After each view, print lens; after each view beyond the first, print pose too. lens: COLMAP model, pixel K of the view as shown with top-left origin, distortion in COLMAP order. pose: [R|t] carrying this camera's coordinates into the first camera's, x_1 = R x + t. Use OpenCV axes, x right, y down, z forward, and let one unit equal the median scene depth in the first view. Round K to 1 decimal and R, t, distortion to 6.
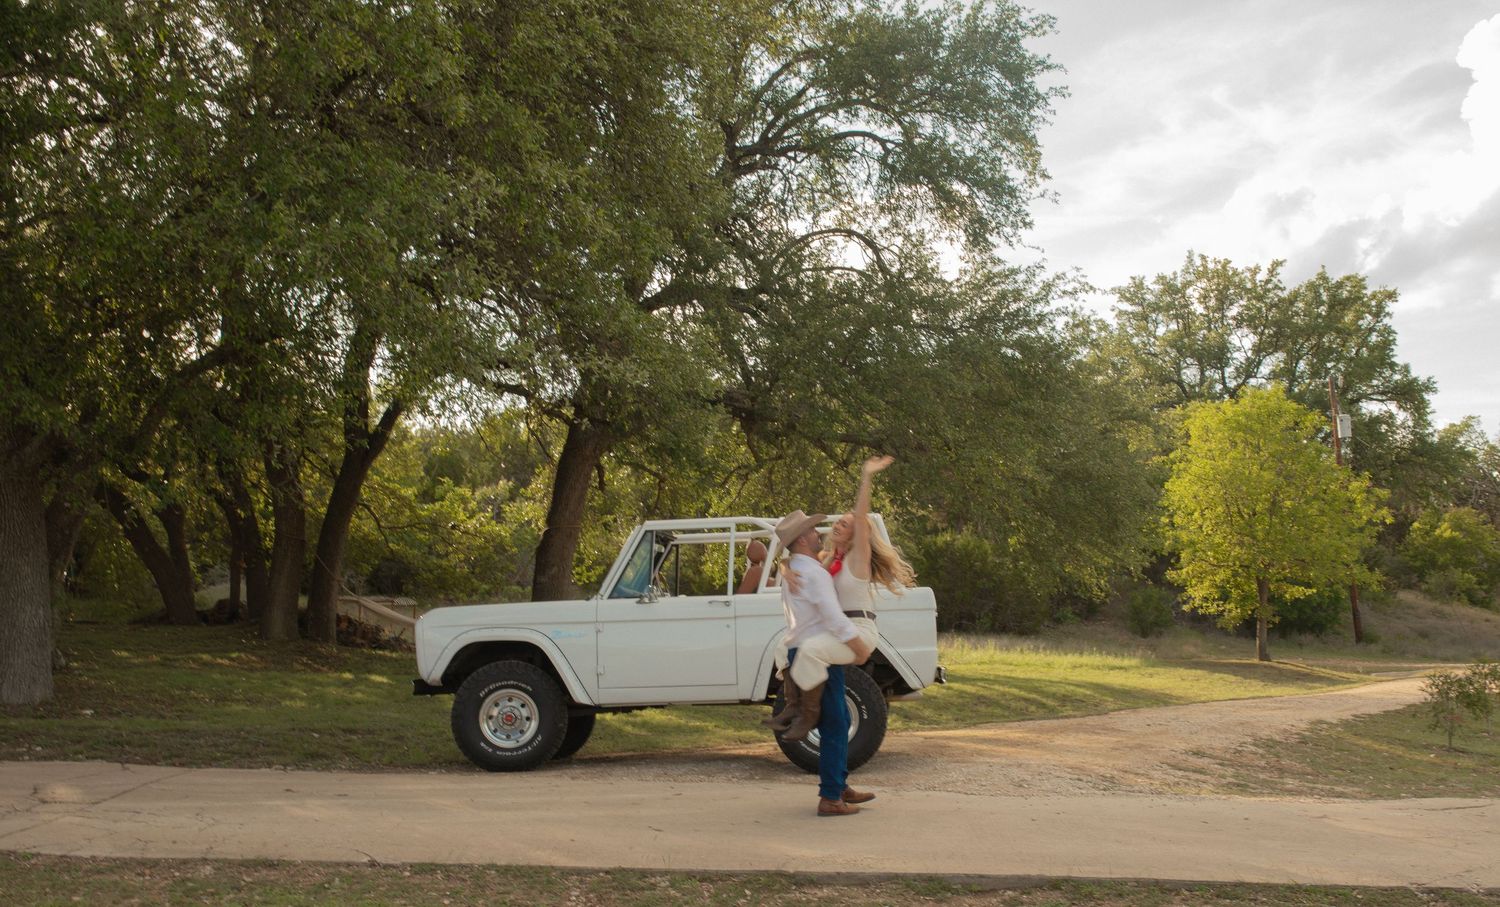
lens RADIAL K [[1554.1, 0, 750.5], [0, 1554.1, 454.9], [0, 0, 1]] dist [-0.018110, 0.000000]
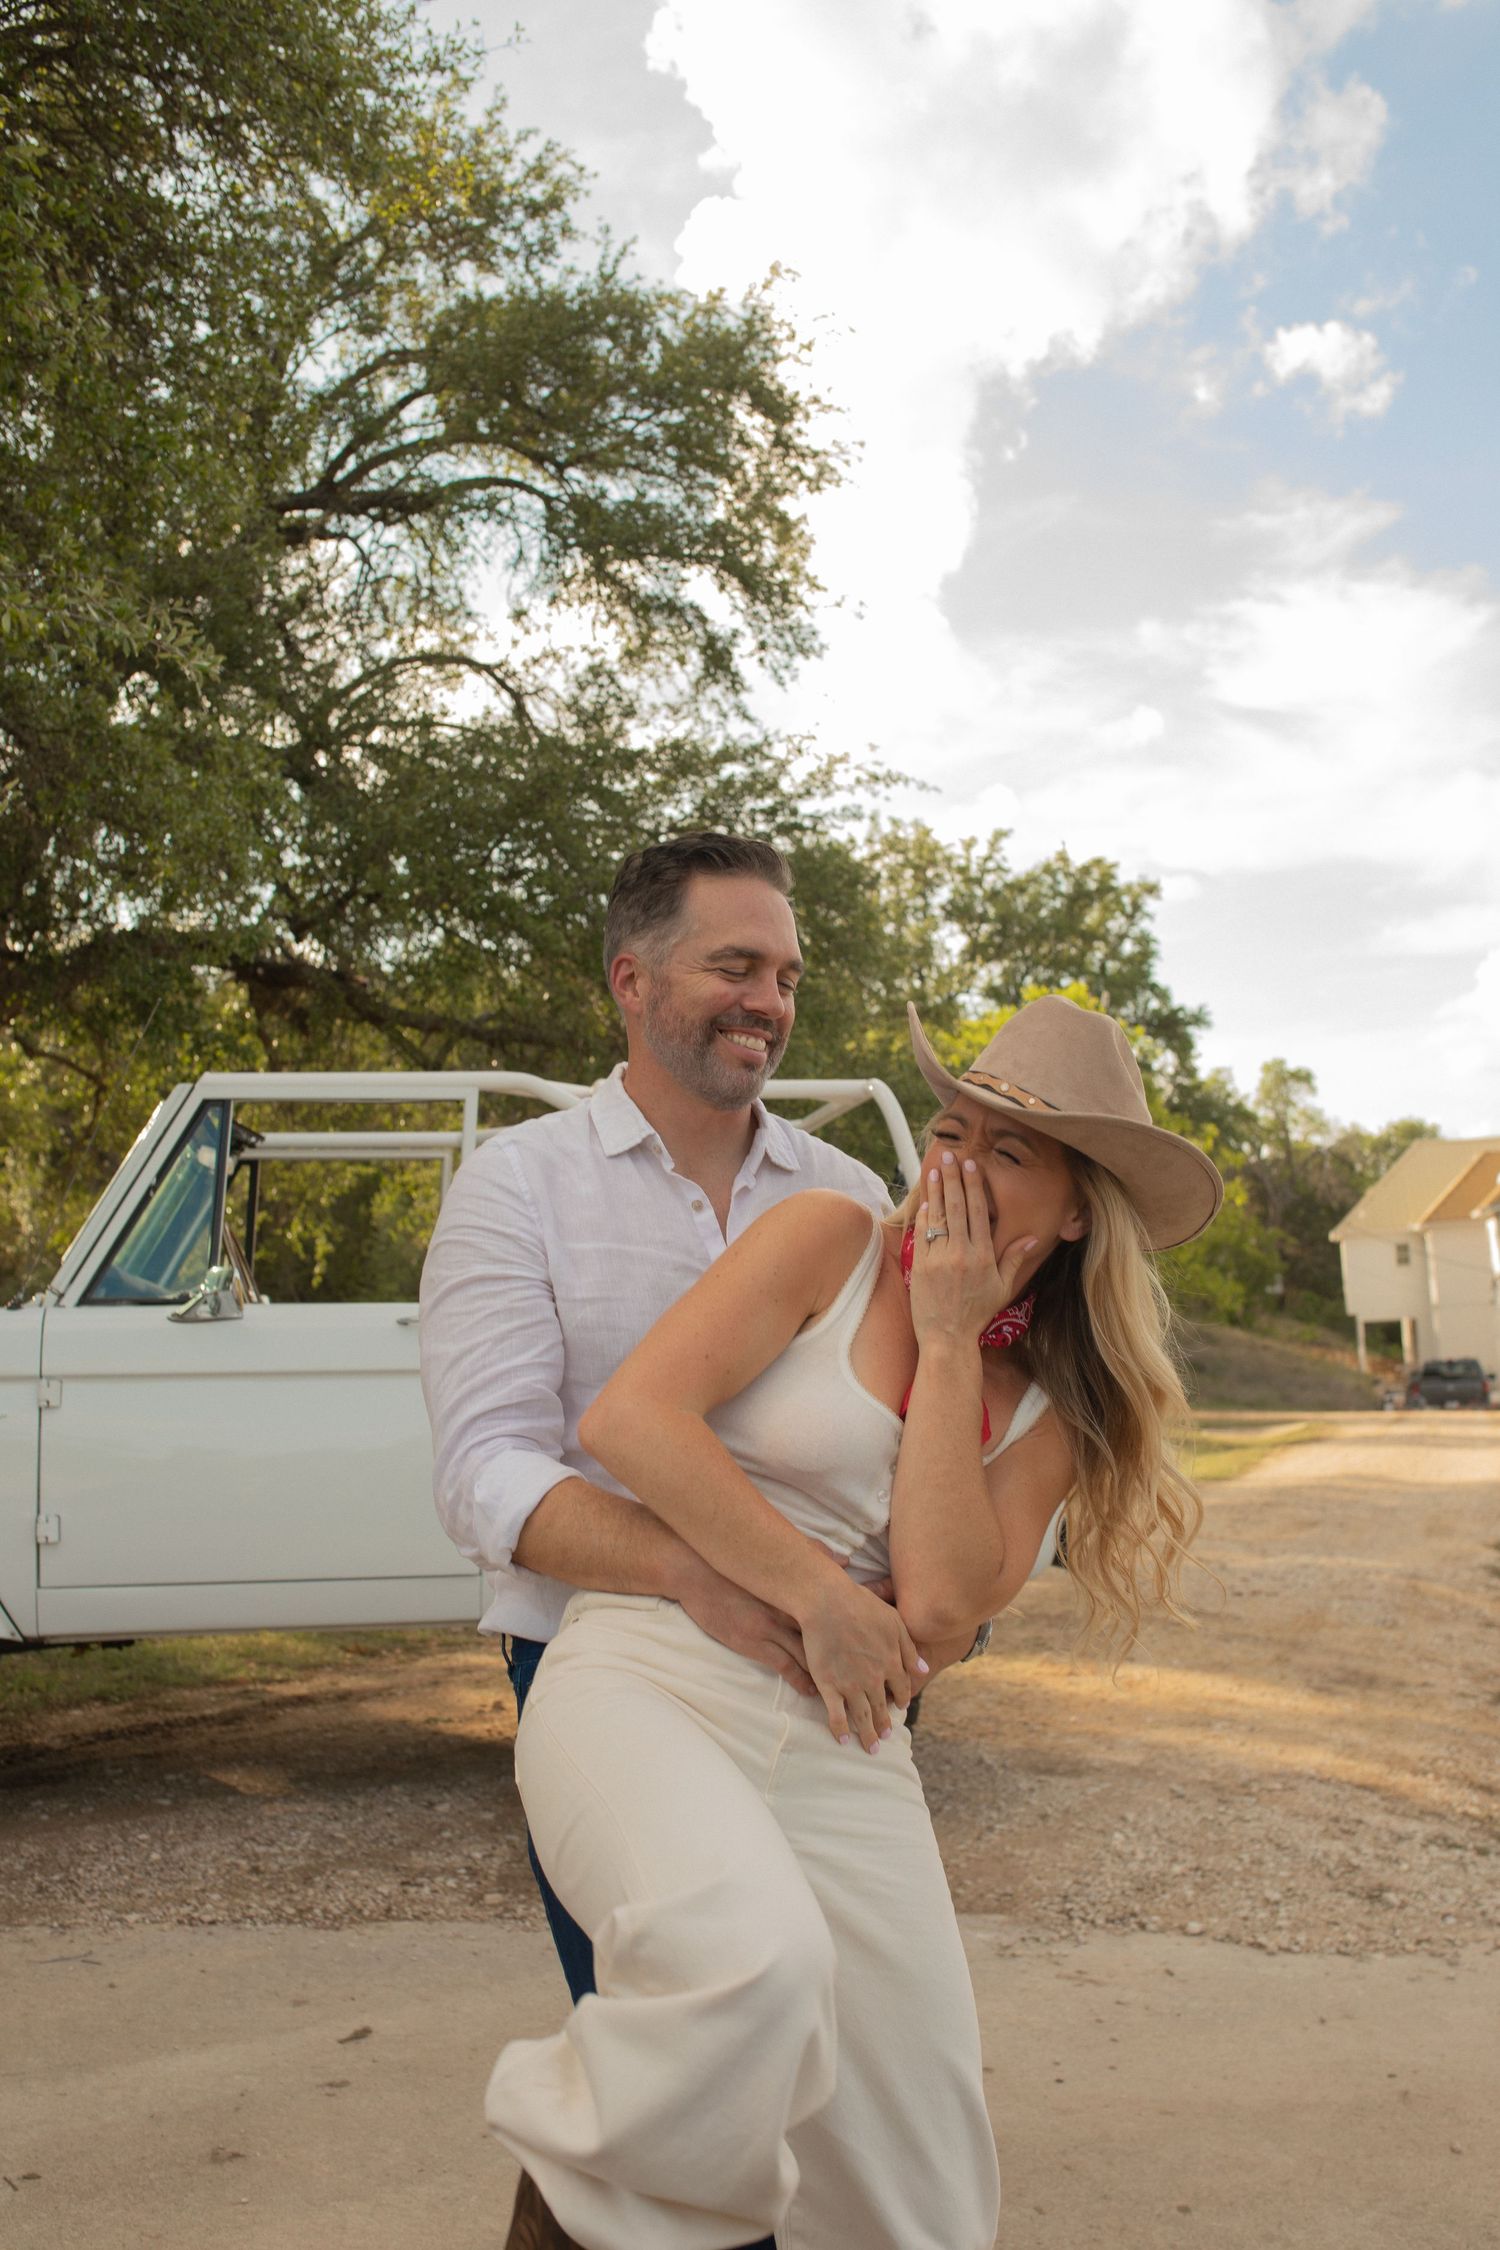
lens RADIAL K [[2218.0, 0, 747.9], [0, 2218.0, 1122.8], [0, 0, 1]] dist [-0.013059, 0.000000]
pose [[0.970992, 0.041605, 0.235465, -0.021349], [-0.045103, 0.998937, 0.009488, 0.014059], [-0.234820, -0.019833, 0.971837, 0.166506]]
